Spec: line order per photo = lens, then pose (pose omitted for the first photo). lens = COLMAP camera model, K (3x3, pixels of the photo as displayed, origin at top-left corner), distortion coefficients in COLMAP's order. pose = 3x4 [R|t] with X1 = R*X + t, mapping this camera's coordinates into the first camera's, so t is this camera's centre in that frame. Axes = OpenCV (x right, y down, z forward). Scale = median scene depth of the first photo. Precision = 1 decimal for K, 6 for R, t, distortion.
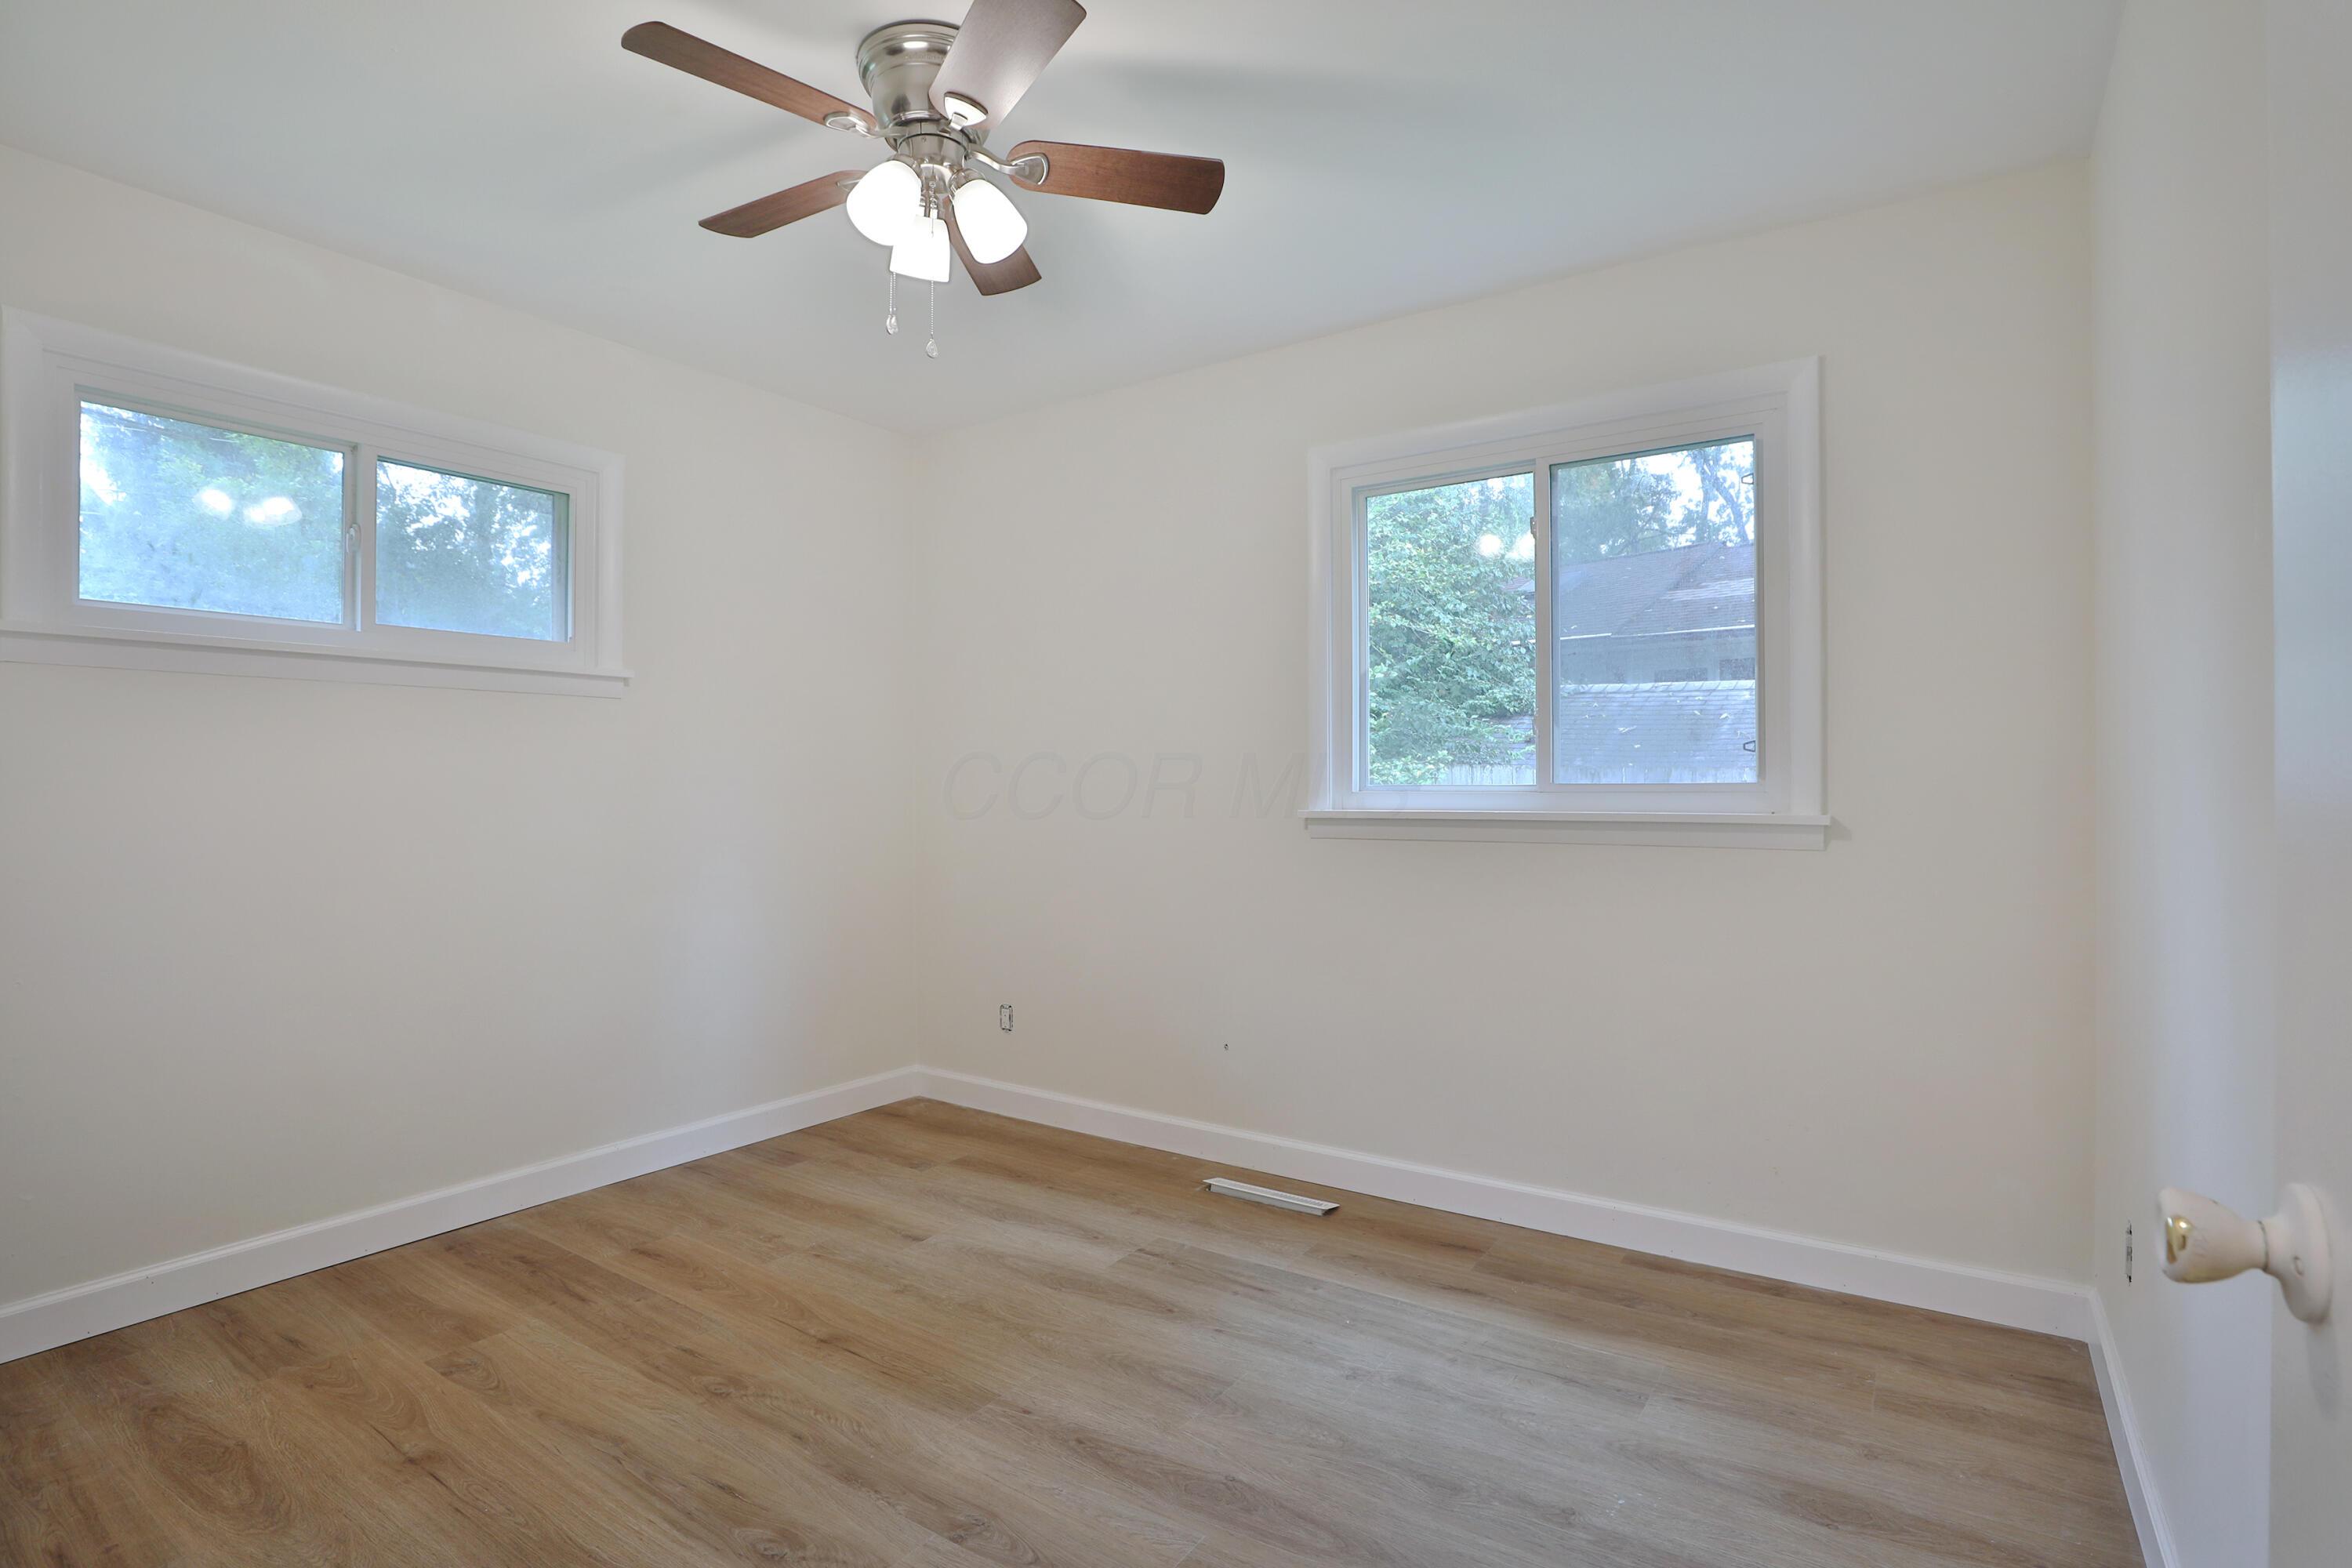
lens RADIAL K [[1164.7, 0, 1181.8], [0, 1164.7, 778.3], [0, 0, 1]] dist [-0.036919, 0.012924]
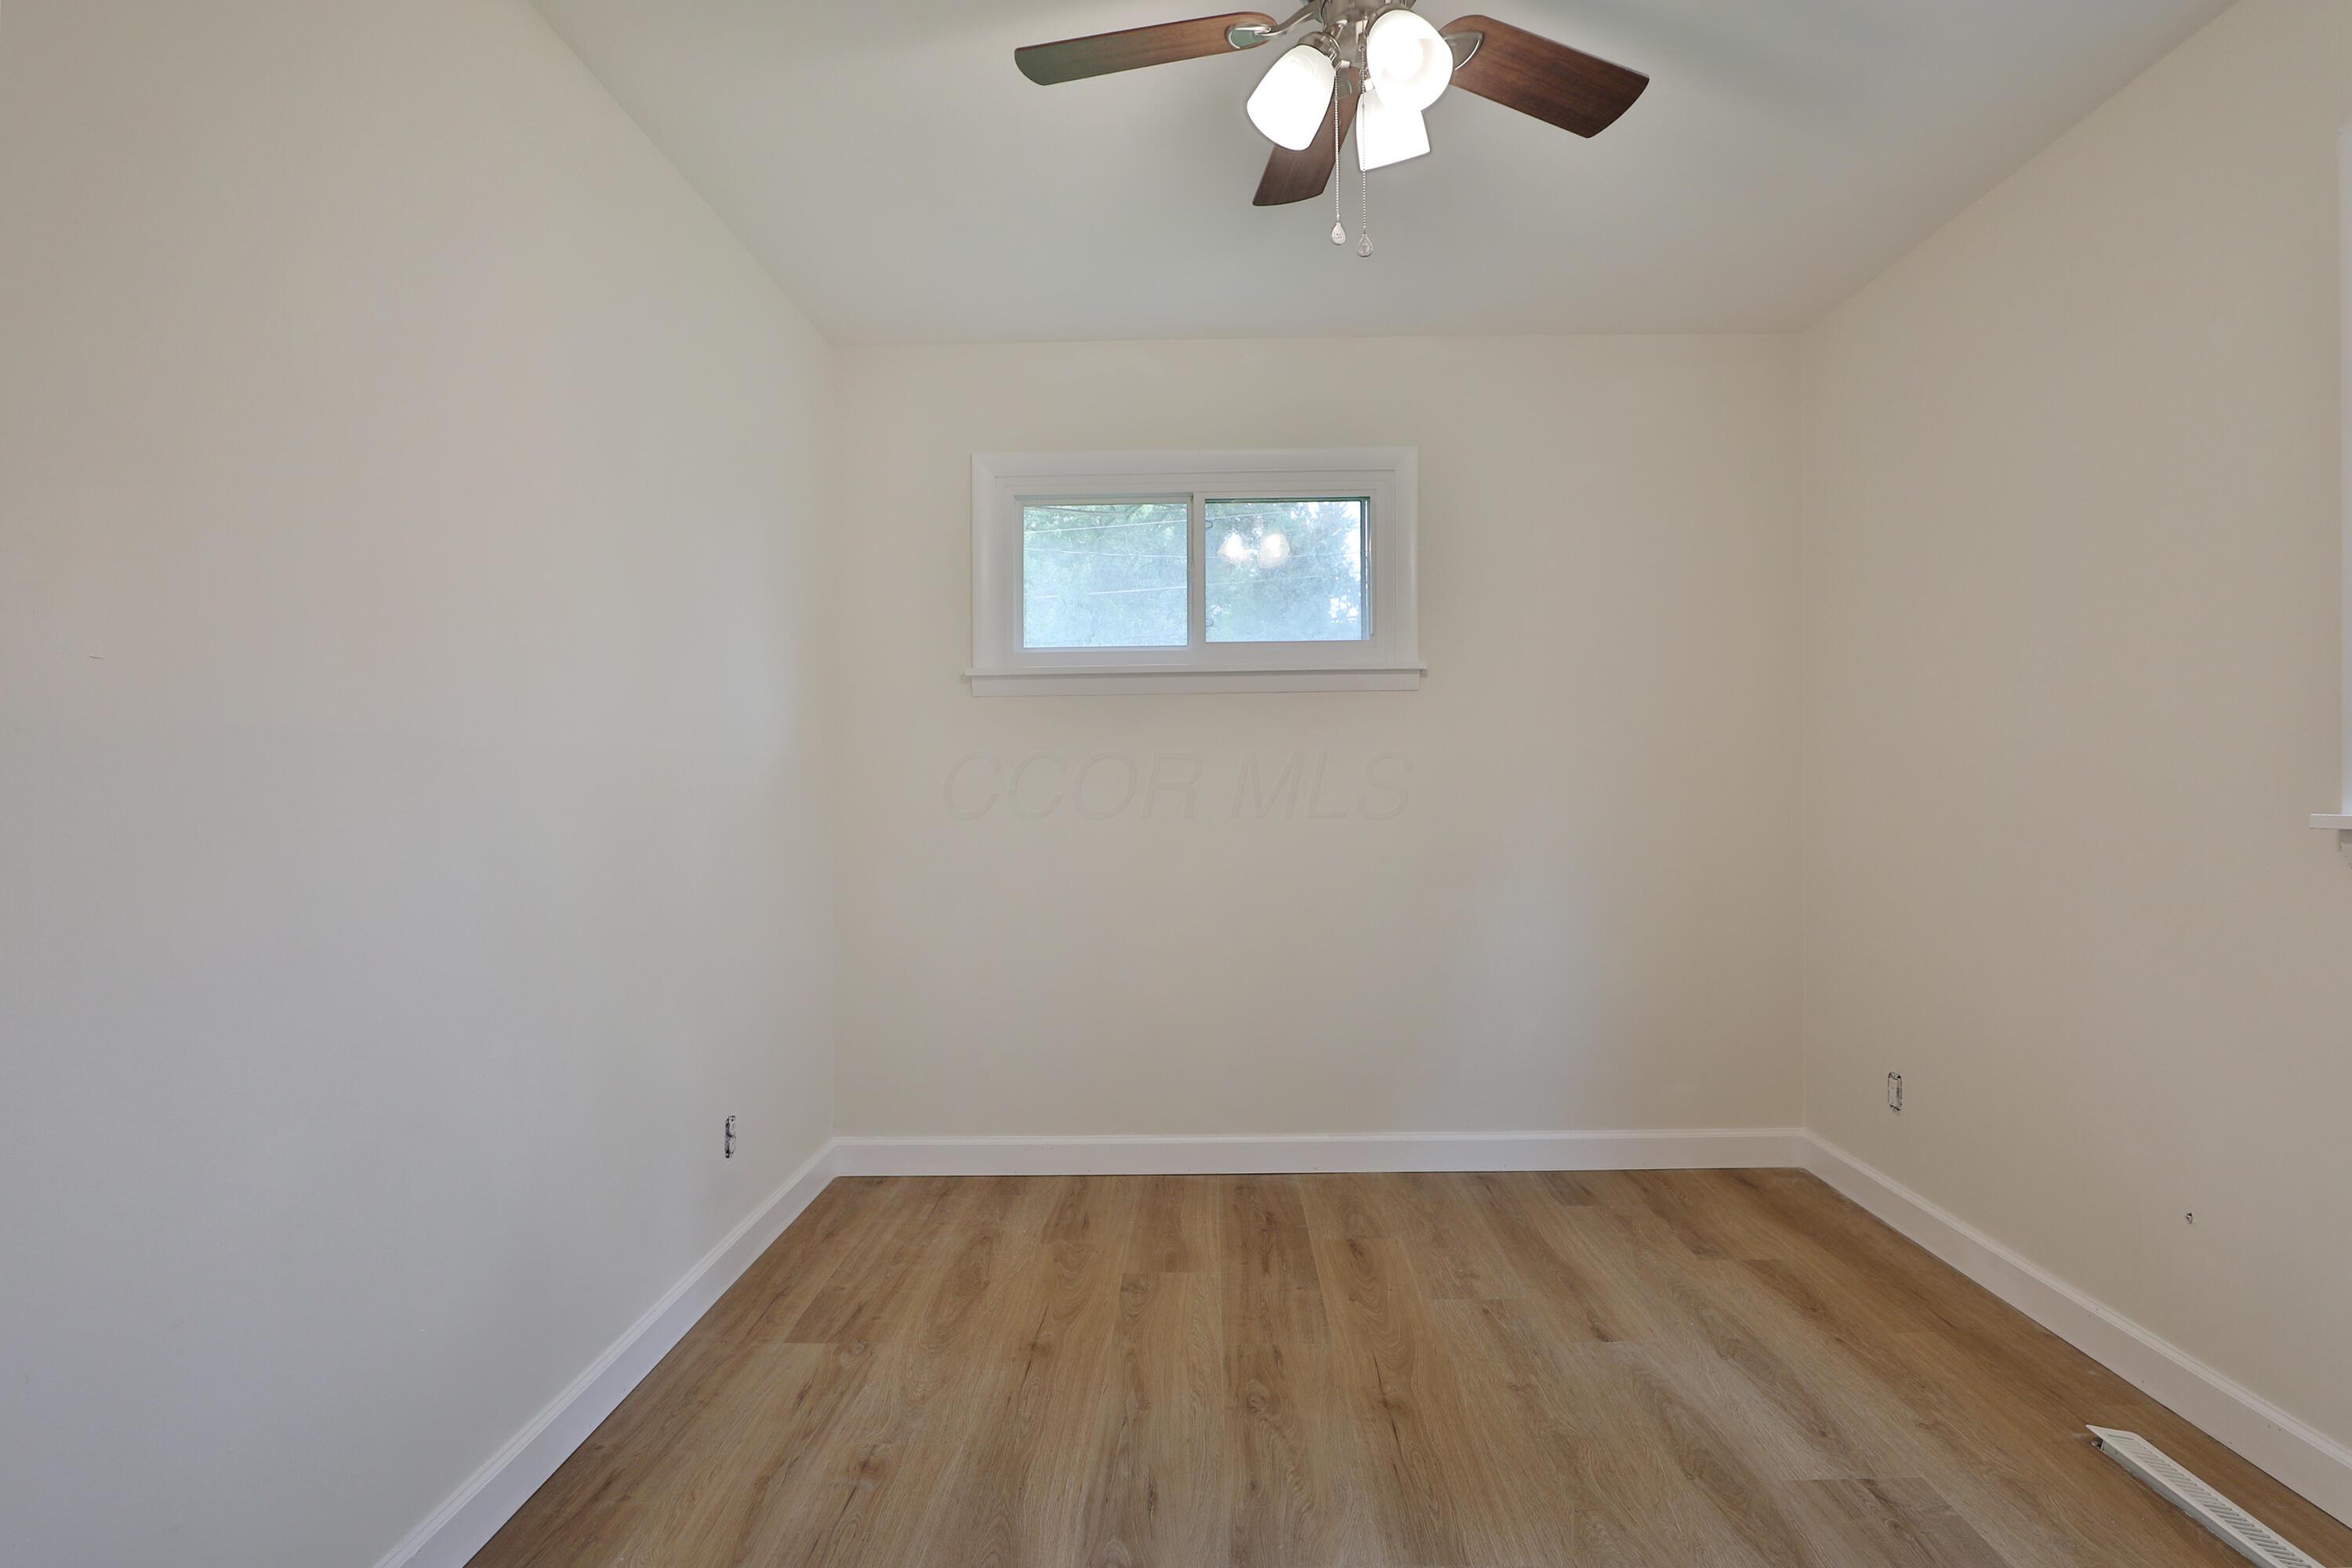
lens RADIAL K [[1180.9, 0, 1192.0], [0, 1180.9, 776.5], [0, 0, 1]] dist [-0.040216, 0.015331]
pose [[0.543647, -0.008541, -0.839270, 0.352607], [0.015903, 0.999874, 0.000127, 0.003196], [0.839163, -0.013416, 0.543714, 0.376638]]
